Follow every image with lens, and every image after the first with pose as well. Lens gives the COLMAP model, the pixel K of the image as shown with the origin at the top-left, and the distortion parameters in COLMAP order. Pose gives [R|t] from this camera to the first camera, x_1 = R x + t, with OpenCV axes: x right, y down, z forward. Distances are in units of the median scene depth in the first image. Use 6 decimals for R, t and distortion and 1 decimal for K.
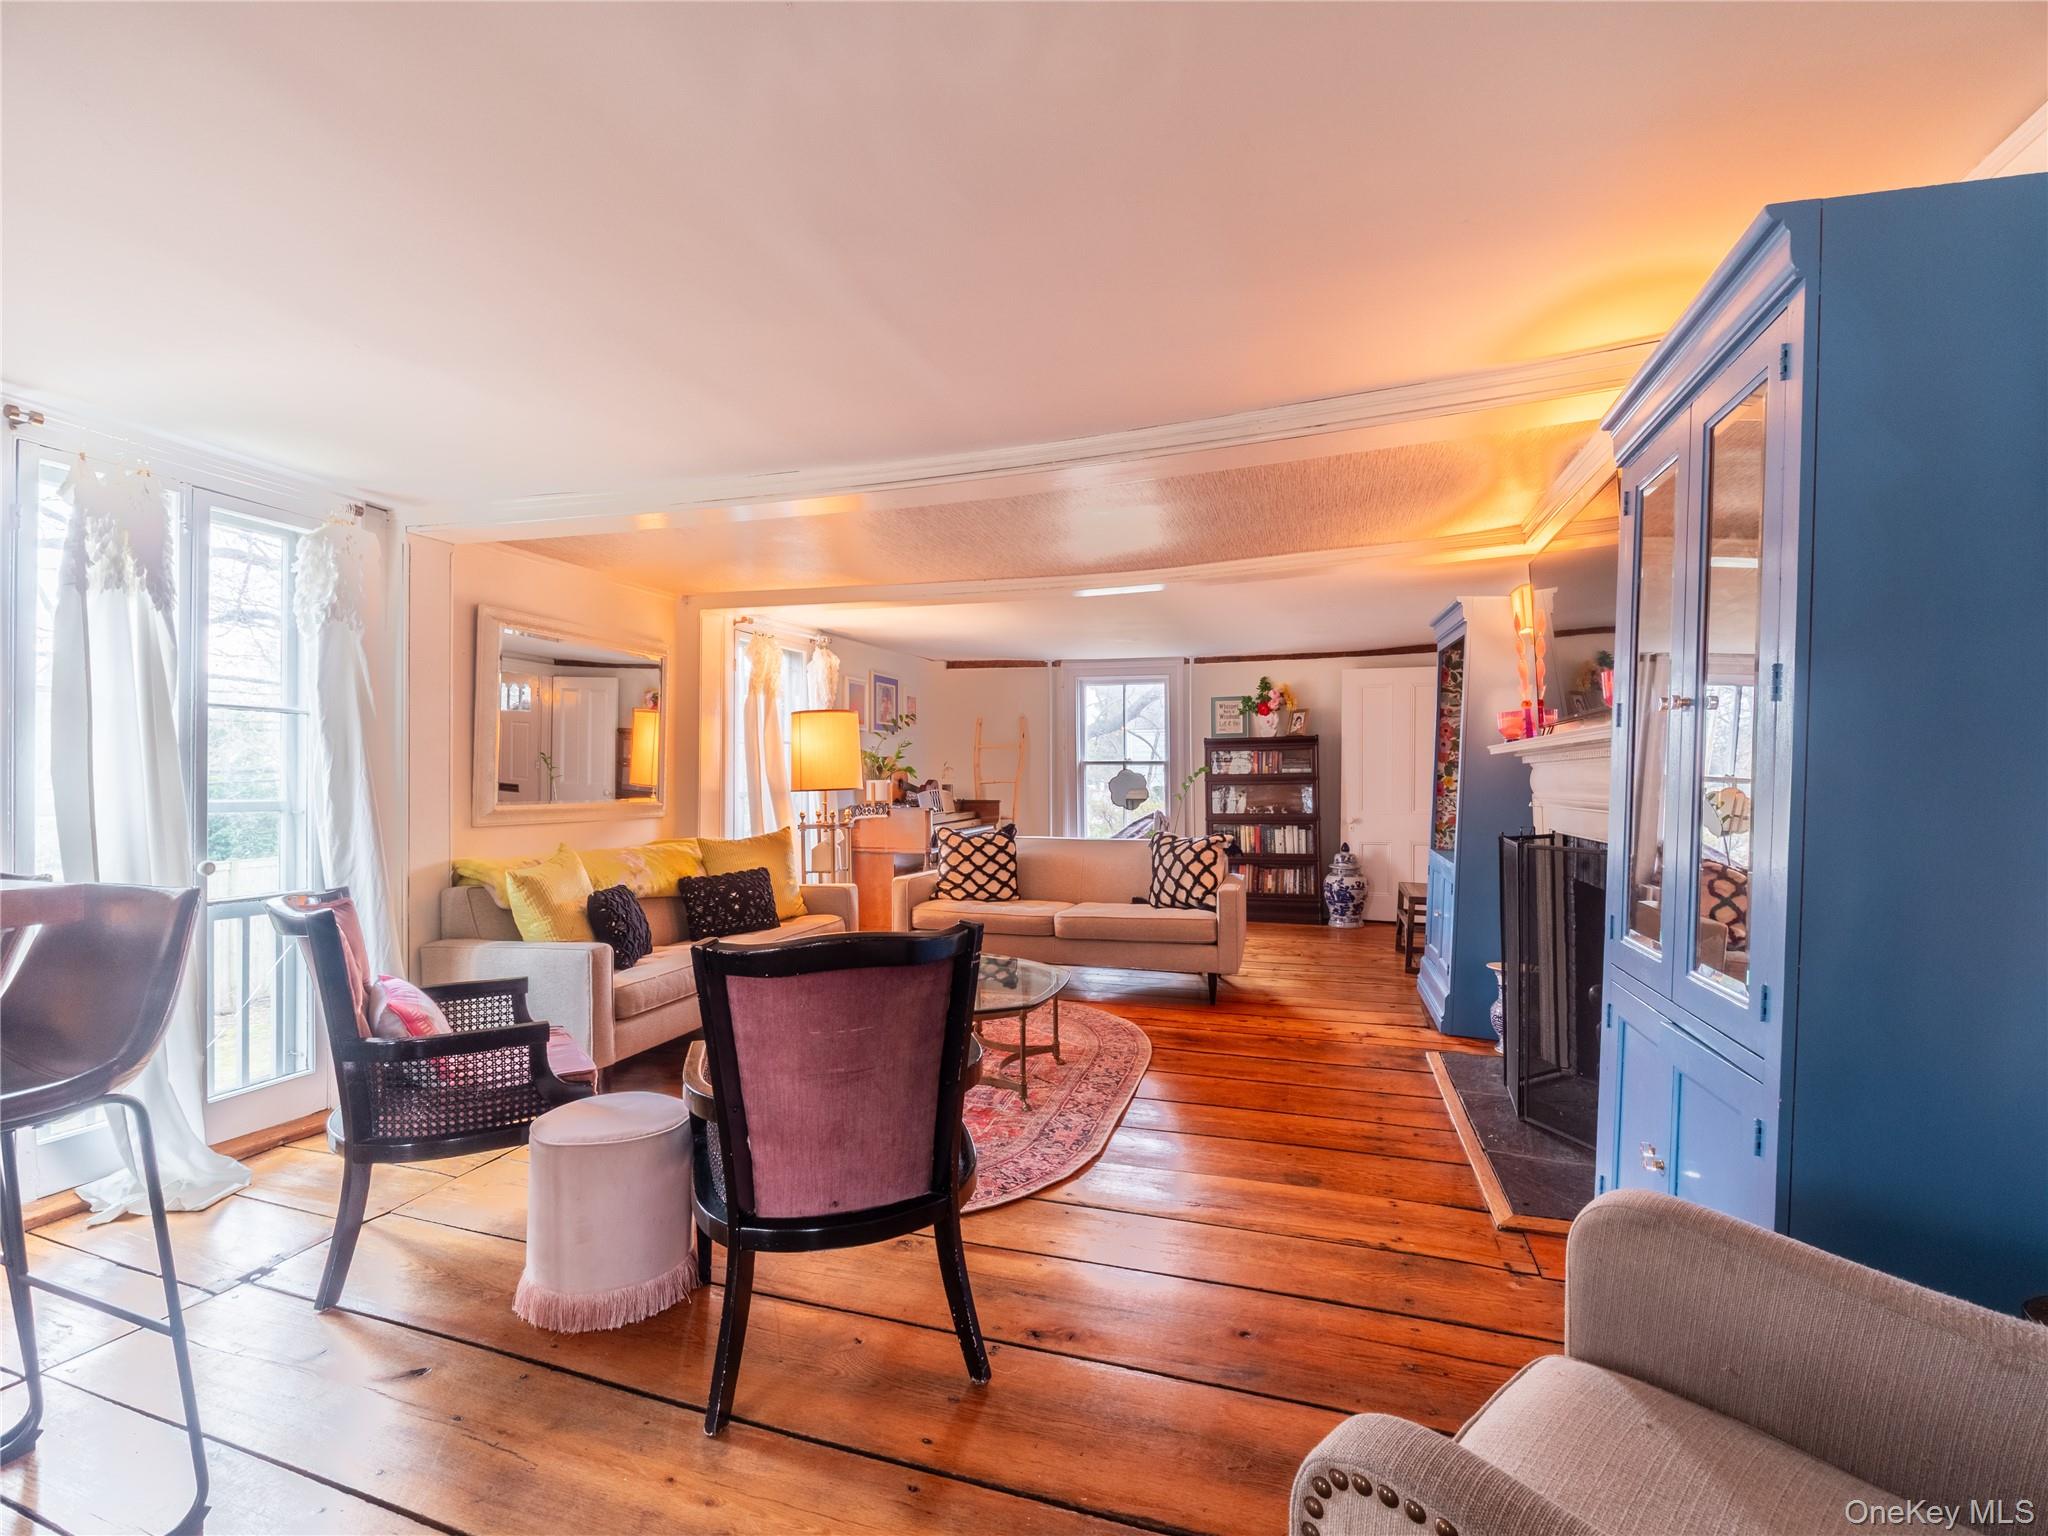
lens RADIAL K [[915.5, 0, 1023.6], [0, 915.5, 779.2], [0, 0, 1]] dist [0.009367, -0.004089]
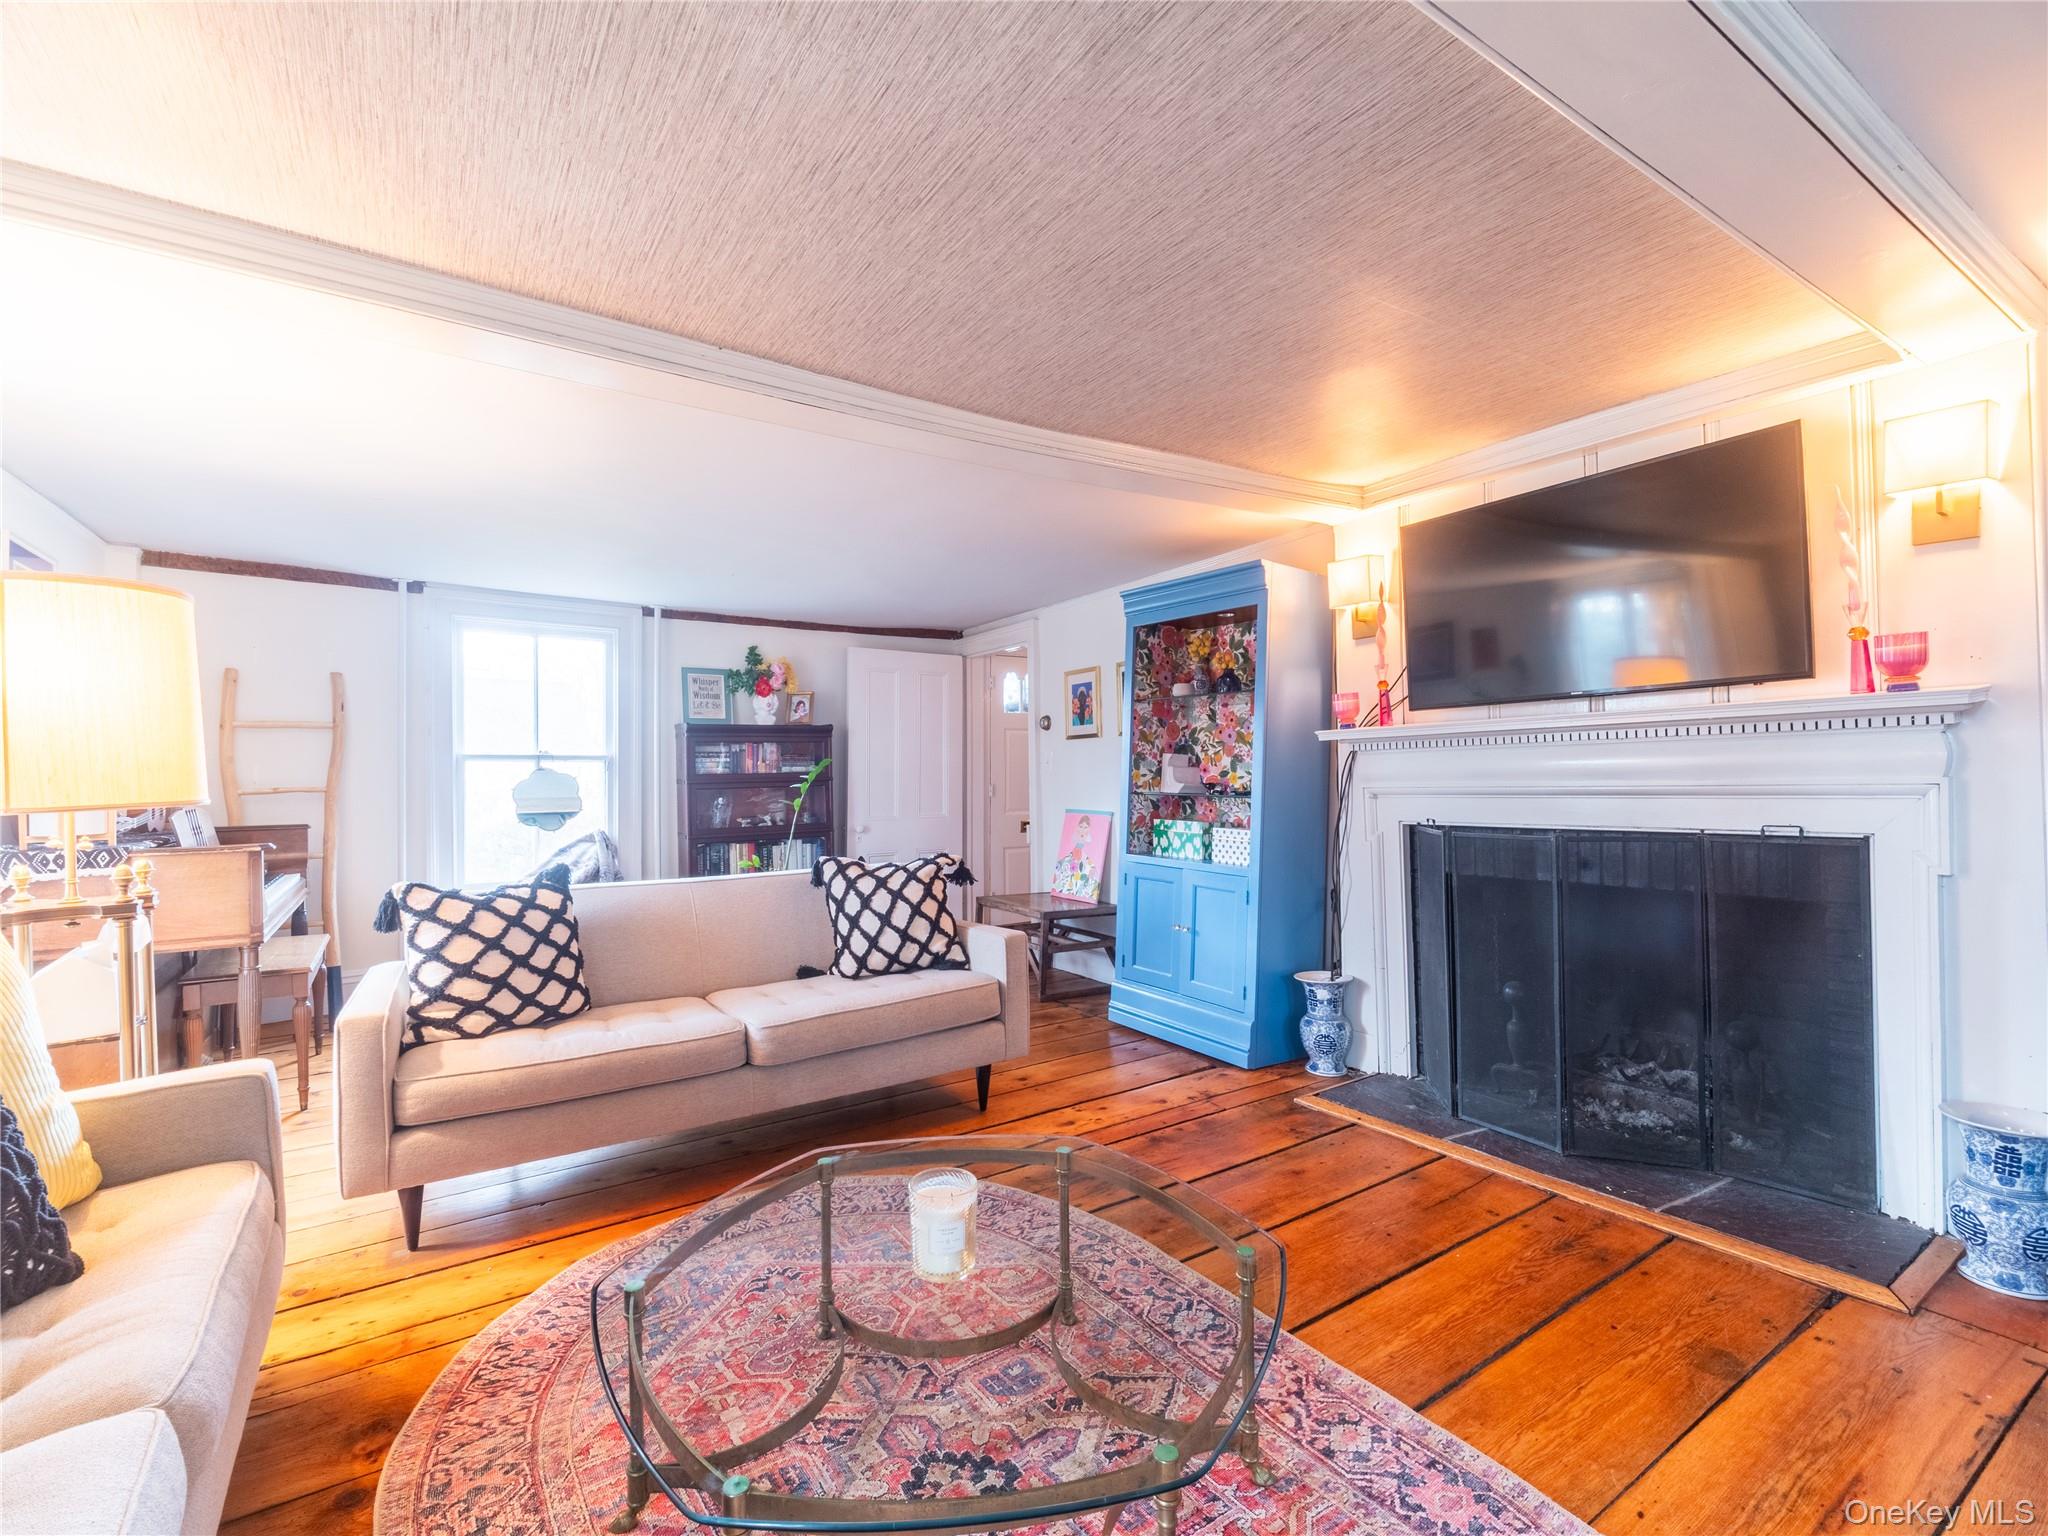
lens RADIAL K [[915.5, 0, 1021.6], [0, 915.5, 767.8], [0, 0, 1]] dist [0.009367, -0.004089]
pose [[0.626136, 0.003416, 0.779706, -0.262087], [0.014517, 0.999766, -0.016038, 0.006461], [-0.779579, 0.021361, 0.625940, 0.485859]]
